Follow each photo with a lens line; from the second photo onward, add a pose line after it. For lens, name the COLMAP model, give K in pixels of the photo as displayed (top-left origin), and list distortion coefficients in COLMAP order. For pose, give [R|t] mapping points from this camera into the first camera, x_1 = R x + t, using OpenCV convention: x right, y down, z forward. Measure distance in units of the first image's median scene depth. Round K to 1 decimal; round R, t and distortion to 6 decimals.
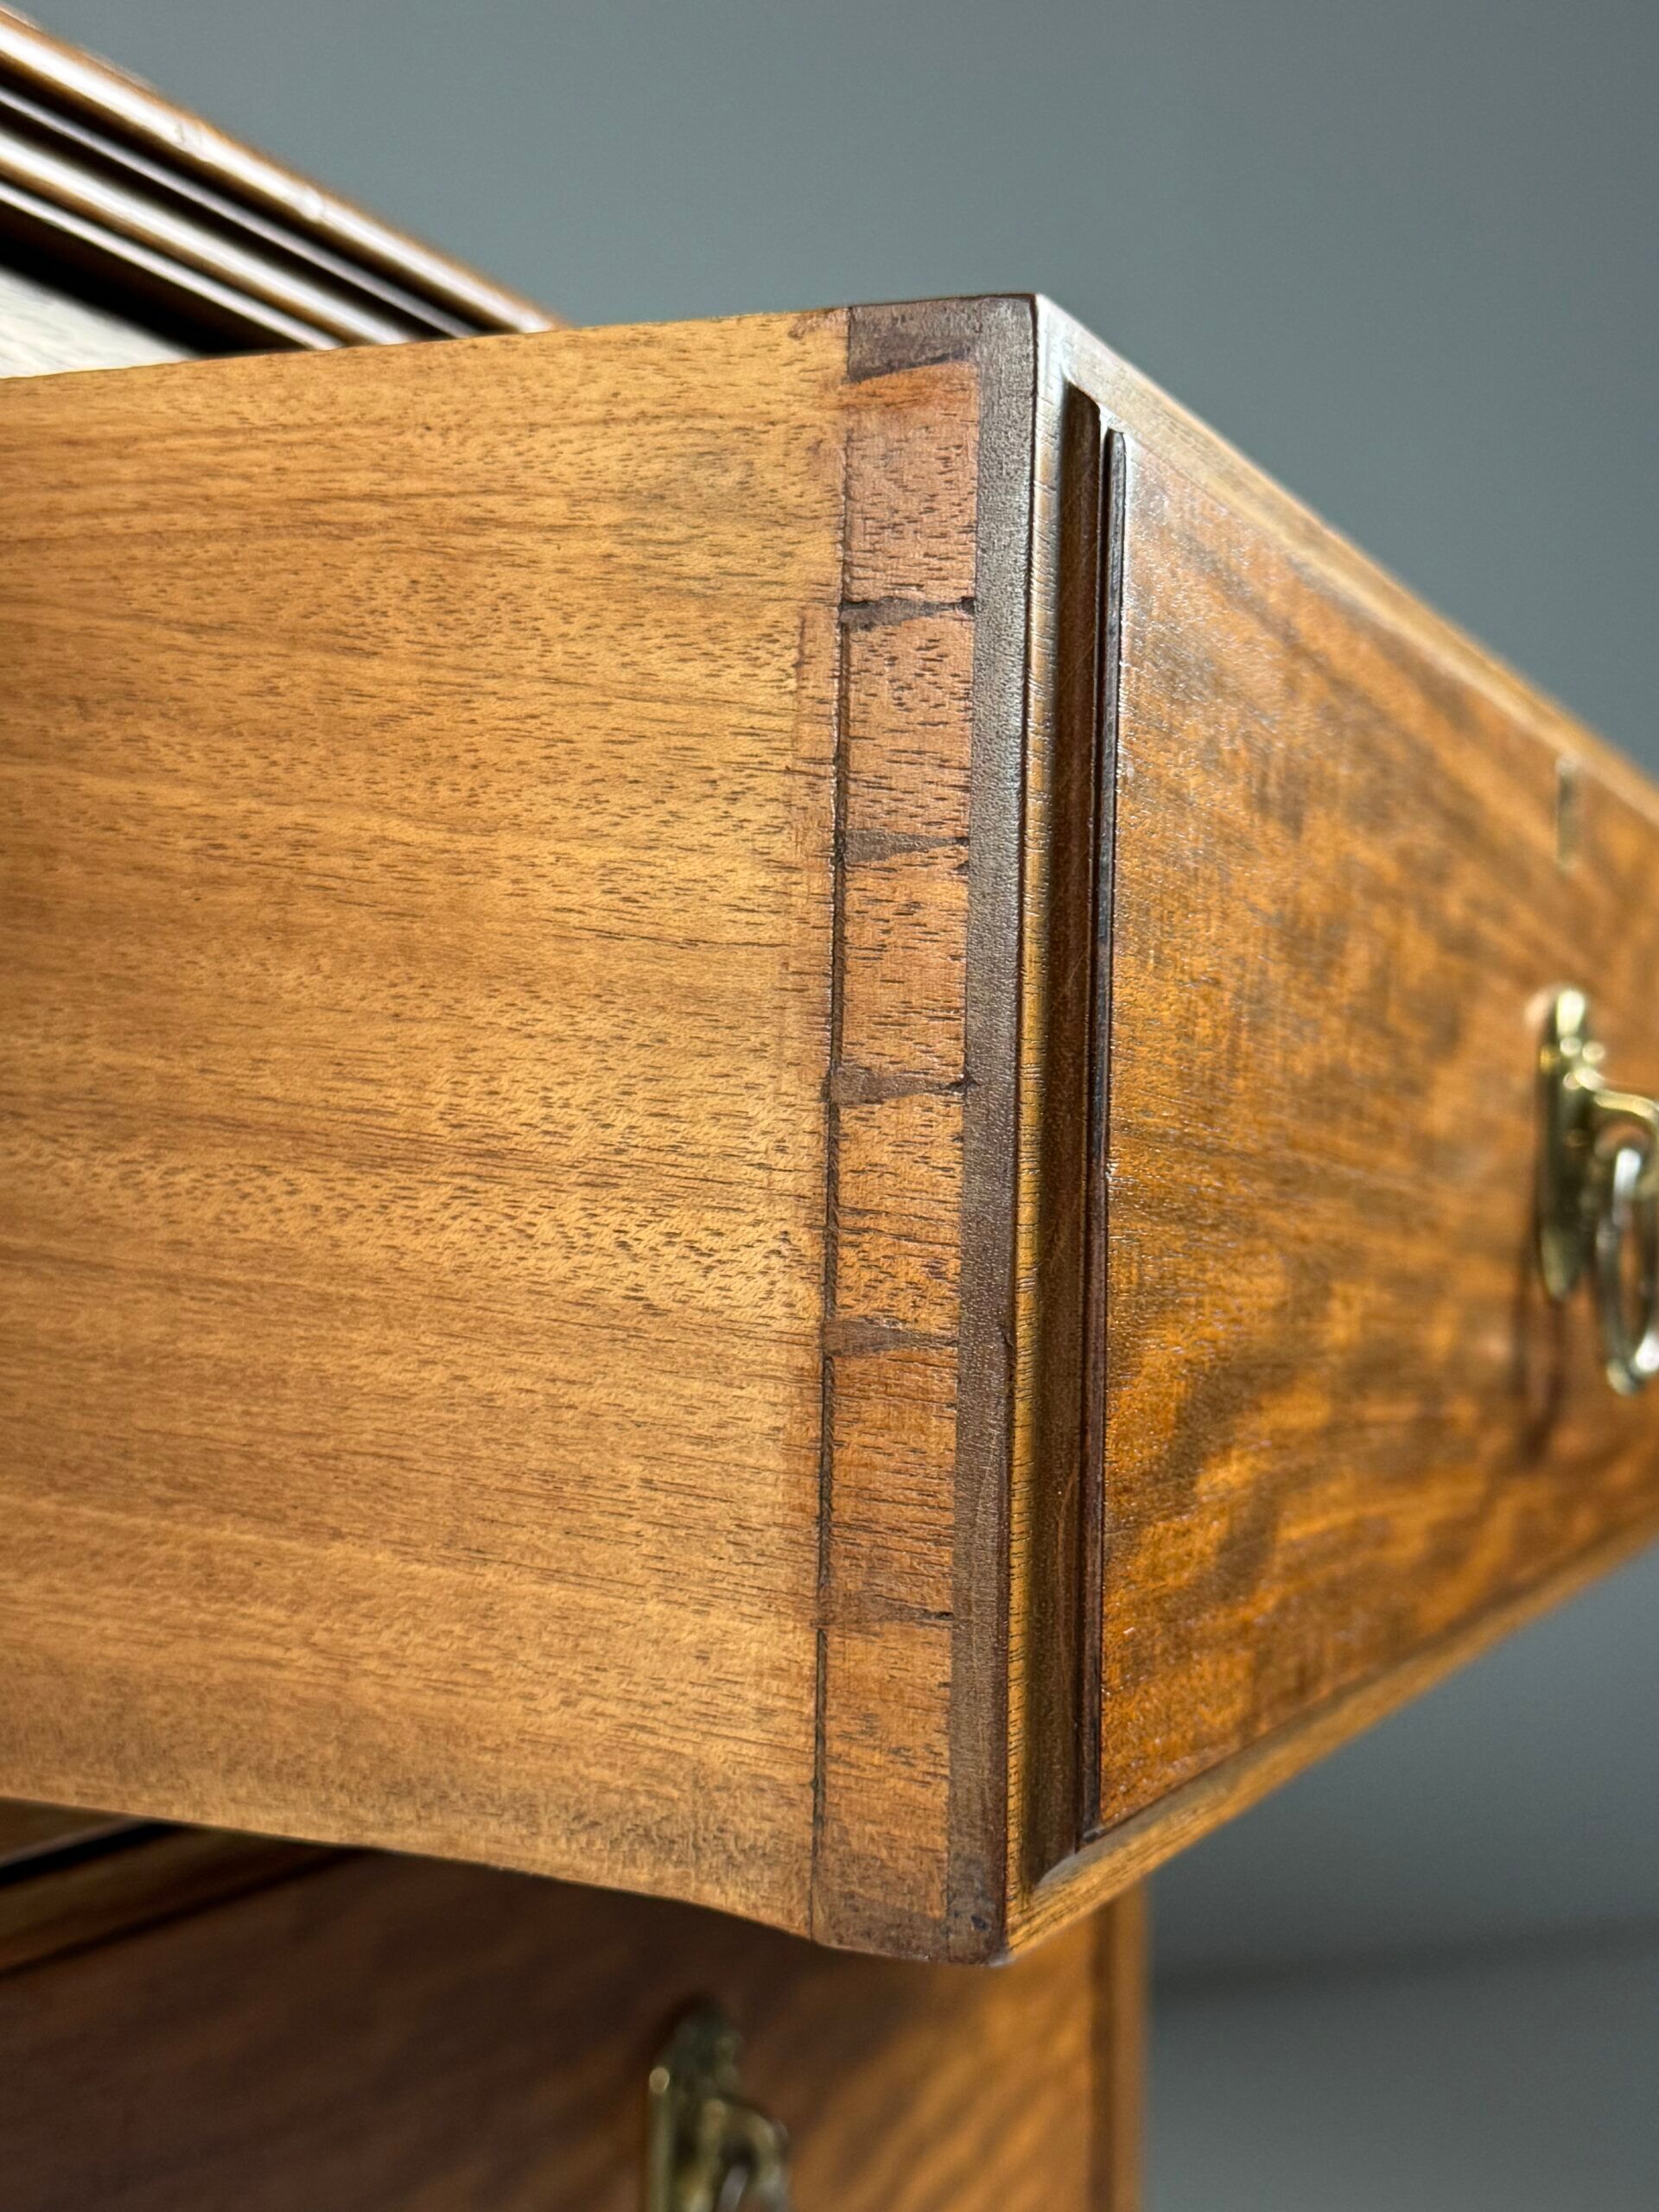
lens RADIAL K [[3343.0, 0, 829.5], [0, 3343.0, 1106.0], [0, 0, 1]] dist [0.104139, -0.442175]
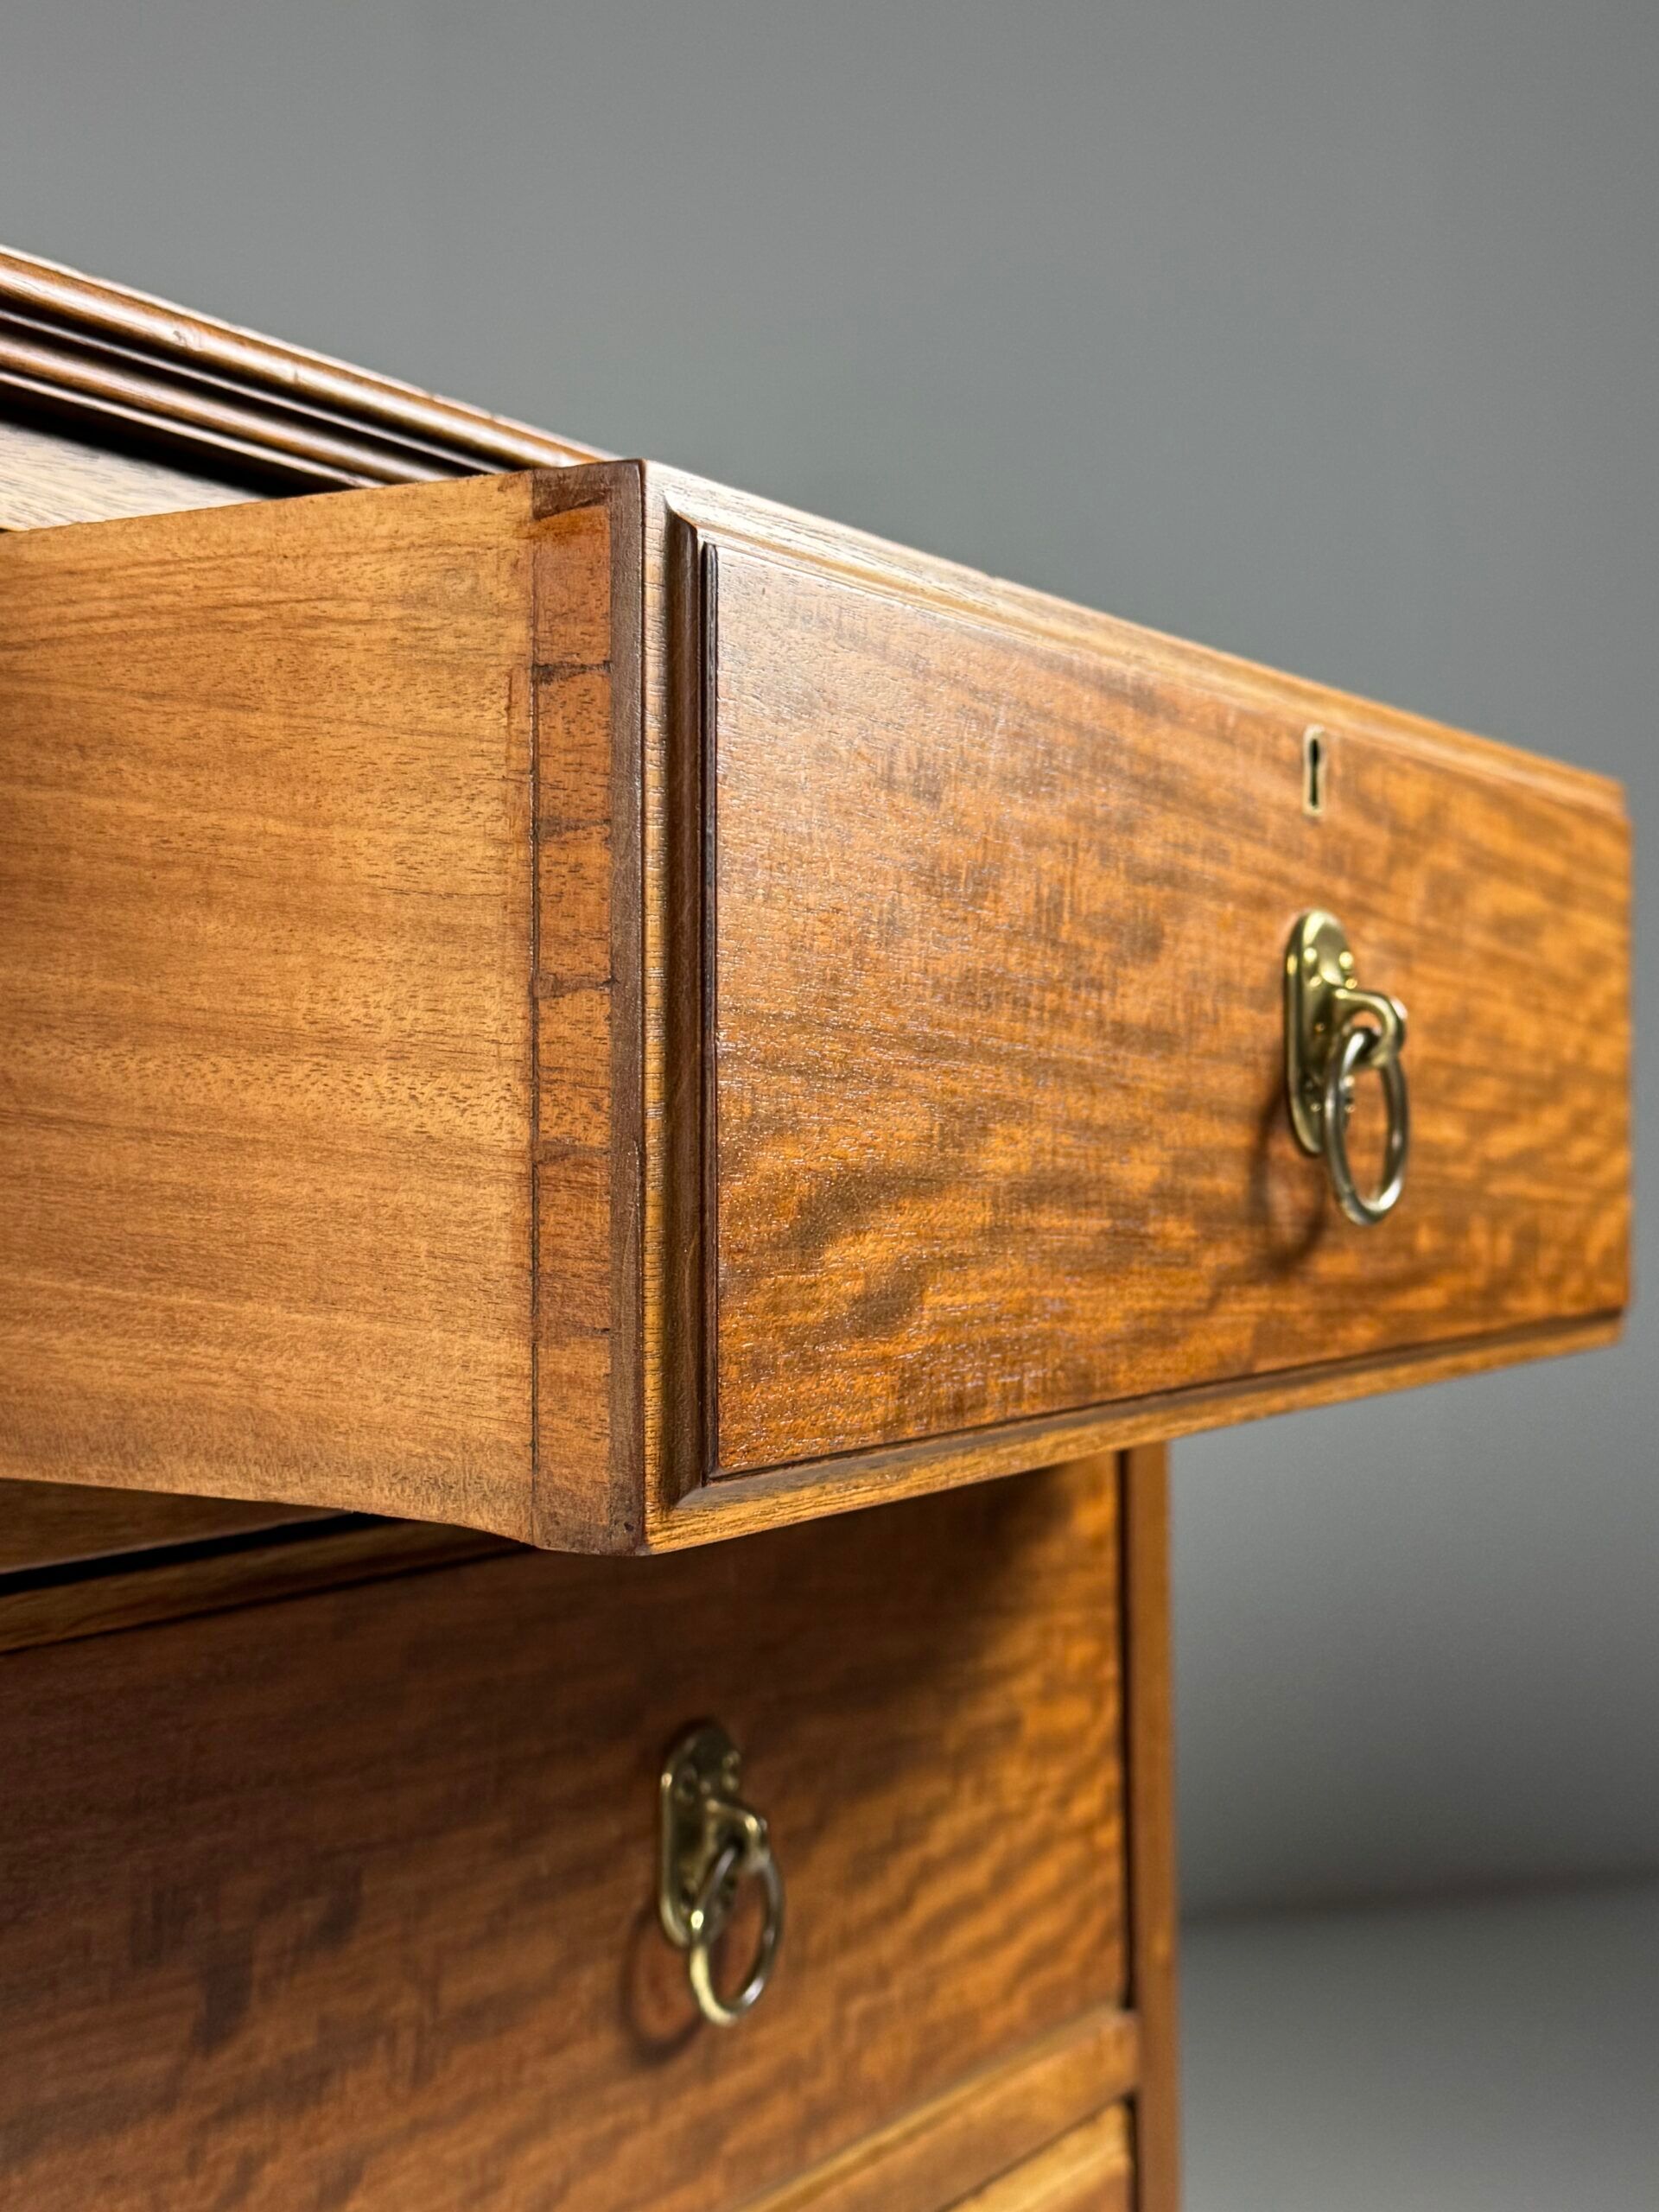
lens RADIAL K [[3023.7, 0, 629.3], [0, 3023.7, 1113.9], [0, 0, 1]] dist [0.010896, -0.032782]
pose [[0.991450, -0.024404, -0.128187, 0.203314], [0.027231, 0.999422, 0.020347, 0.023276], [0.127616, -0.023664, 0.991541, -0.329467]]
